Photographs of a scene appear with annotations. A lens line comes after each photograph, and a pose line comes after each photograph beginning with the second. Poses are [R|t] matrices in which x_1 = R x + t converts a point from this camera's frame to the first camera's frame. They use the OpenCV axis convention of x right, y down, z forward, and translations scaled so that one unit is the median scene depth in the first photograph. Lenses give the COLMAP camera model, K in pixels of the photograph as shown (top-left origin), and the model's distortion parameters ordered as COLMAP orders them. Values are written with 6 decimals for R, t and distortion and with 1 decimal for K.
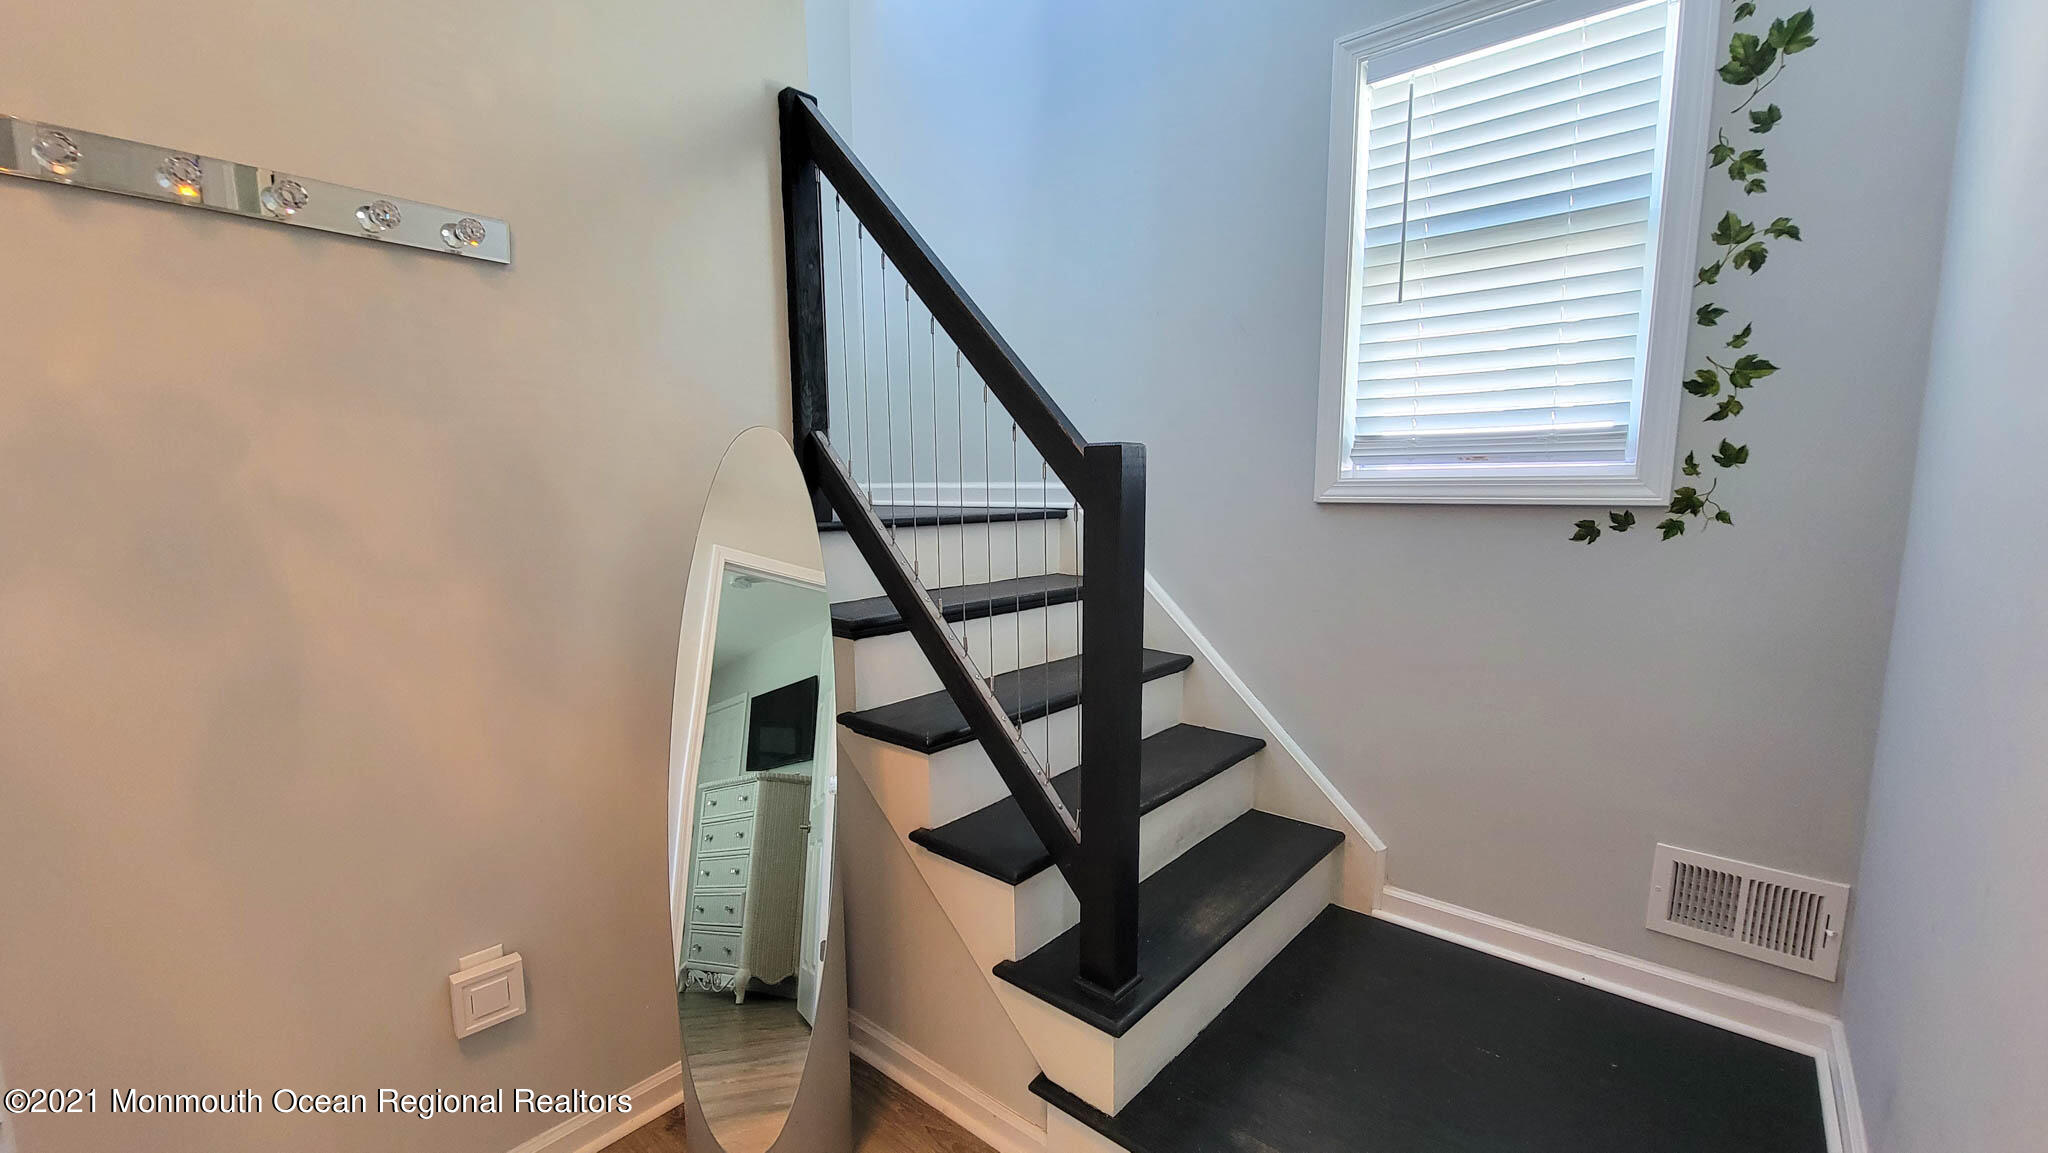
lens RADIAL K [[841.2, 0, 968.2], [0, 841.2, 597.5], [0, 0, 1]] dist [-0.000957, -0.001698]
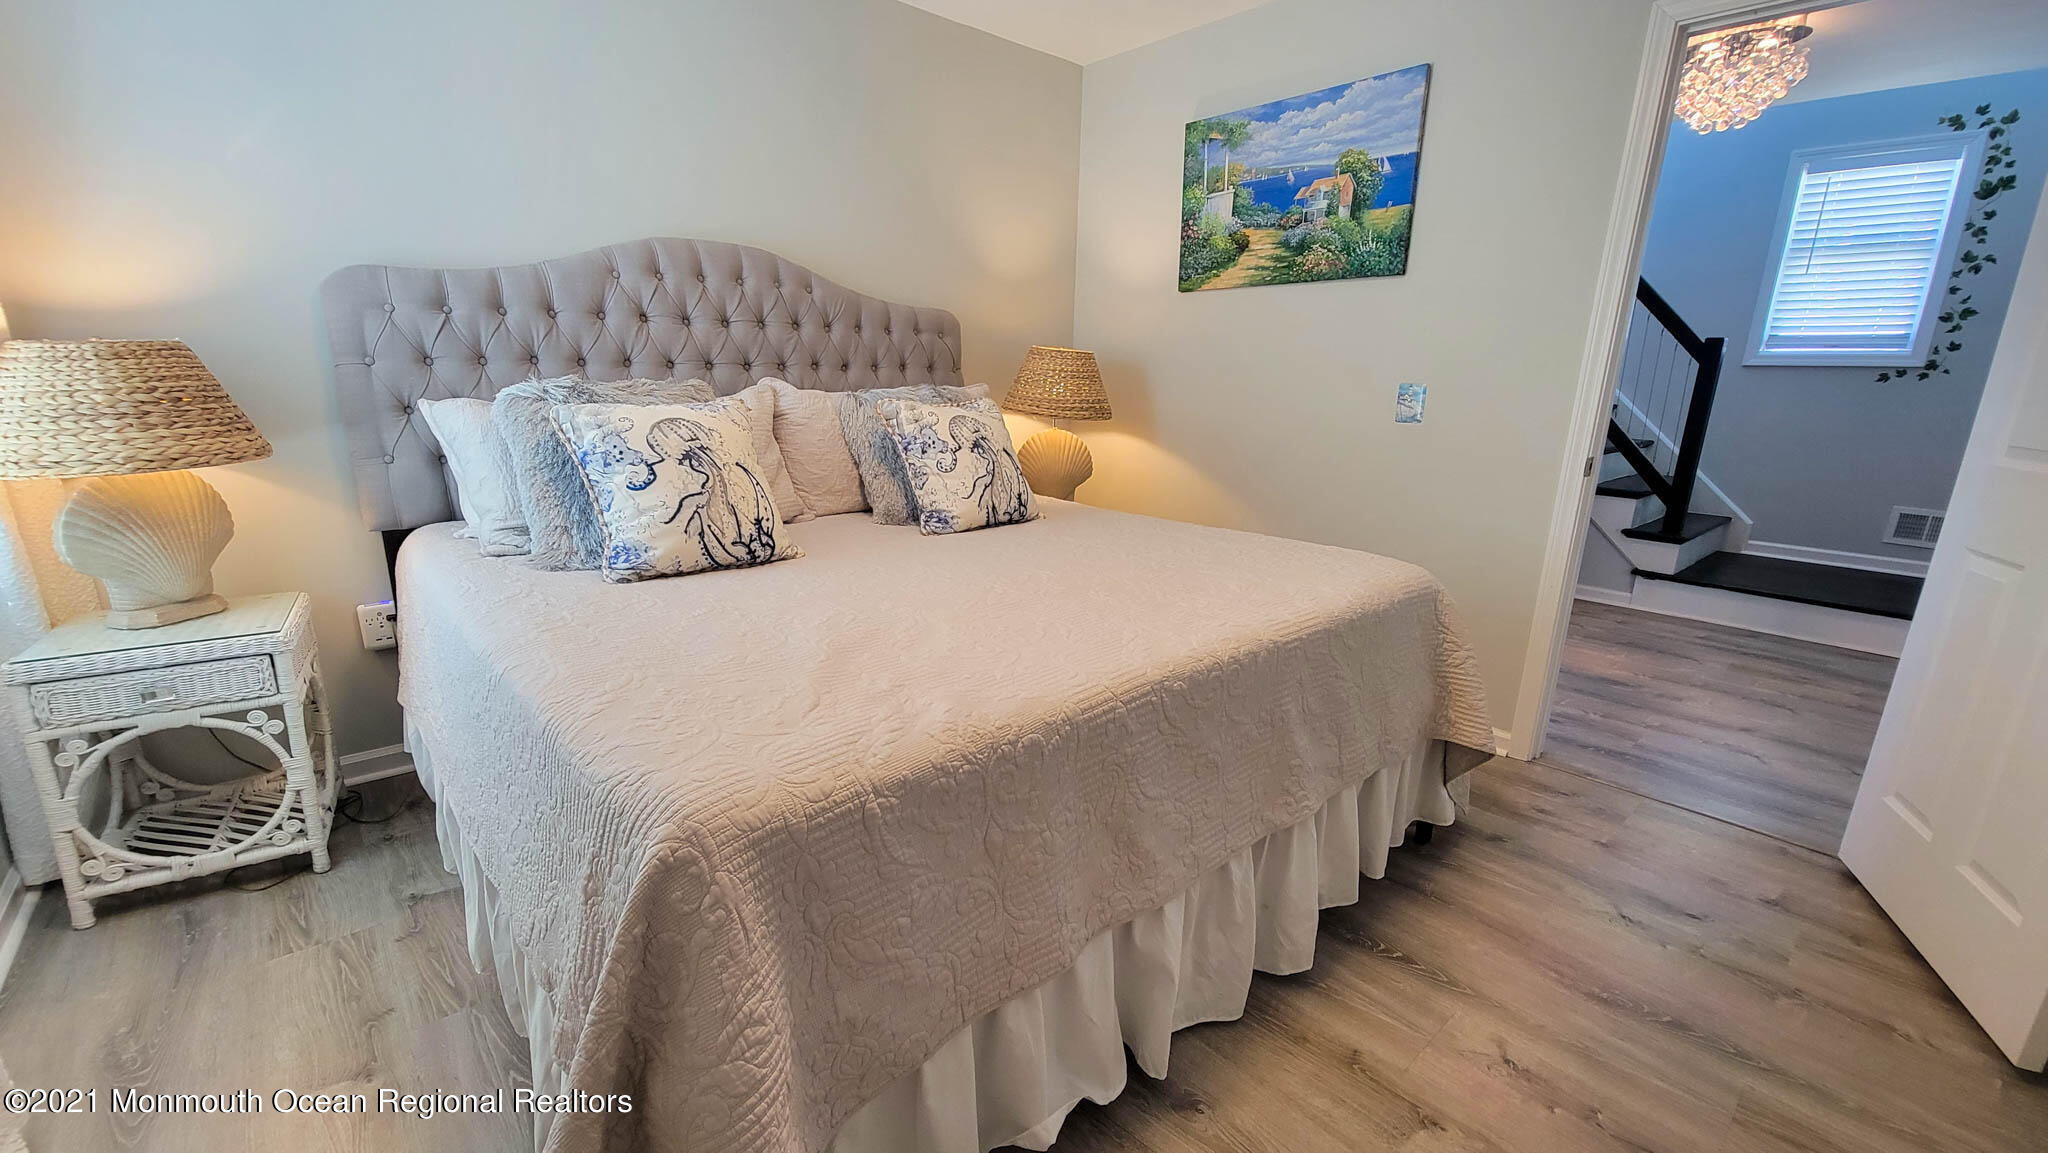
lens RADIAL K [[841.2, 0, 1009.8], [0, 841.2, 588.1], [0, 0, 1]] dist [-0.000957, -0.001698]
pose [[0.992304, 0.049475, -0.113516, -1.636369], [-0.034593, 0.990974, 0.129512, 0.331431], [0.118899, -0.124588, 0.985059, -1.966941]]
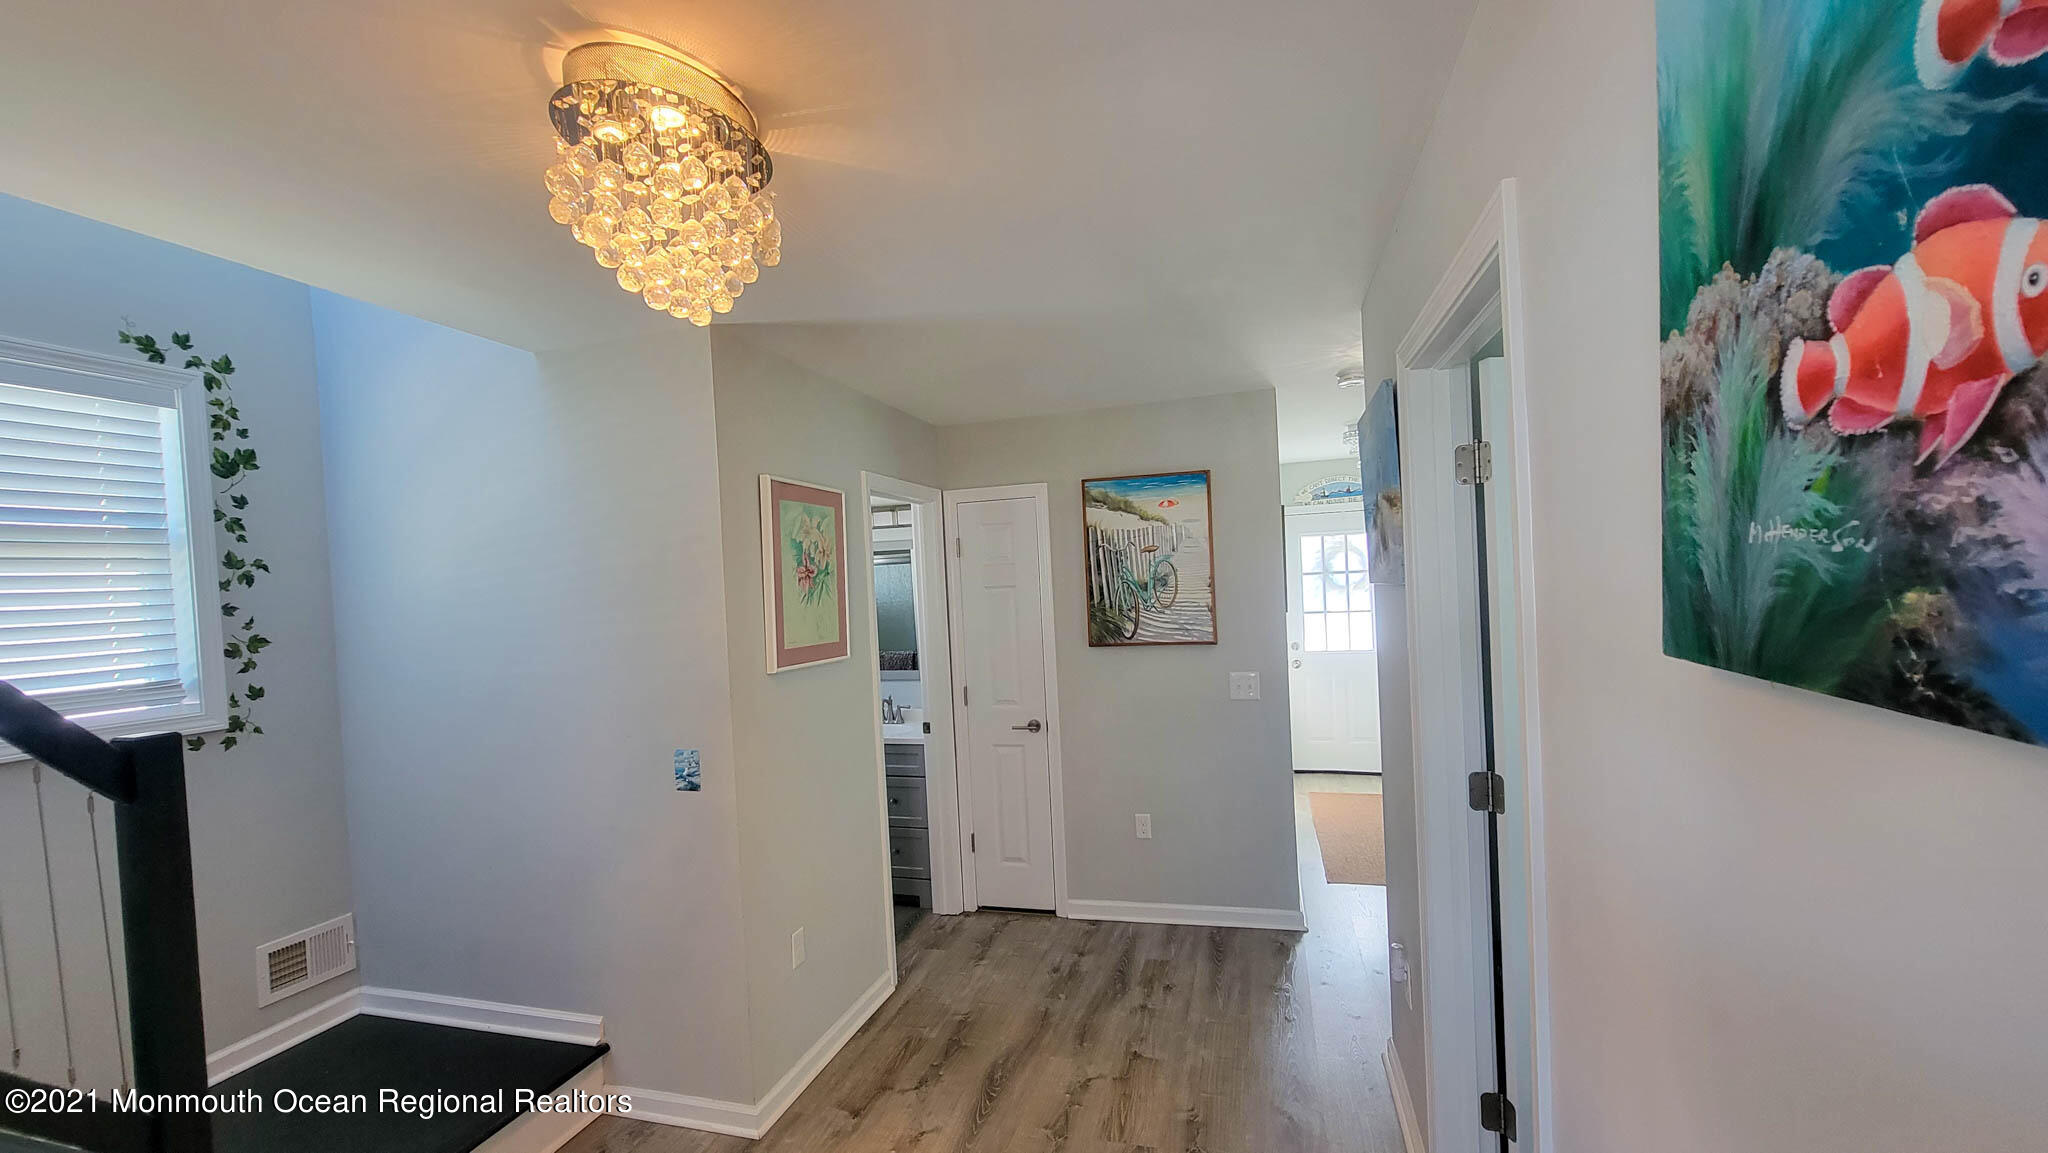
lens RADIAL K [[841.2, 0, 1018.3], [0, 841.2, 615.4], [0, 0, 1]] dist [-0.000957, -0.001698]
pose [[-0.411373, -0.012598, 0.911380, -1.217181], [0.176288, 0.979924, 0.093117, -0.209603], [-0.894257, 0.198971, -0.400894, 0.292373]]
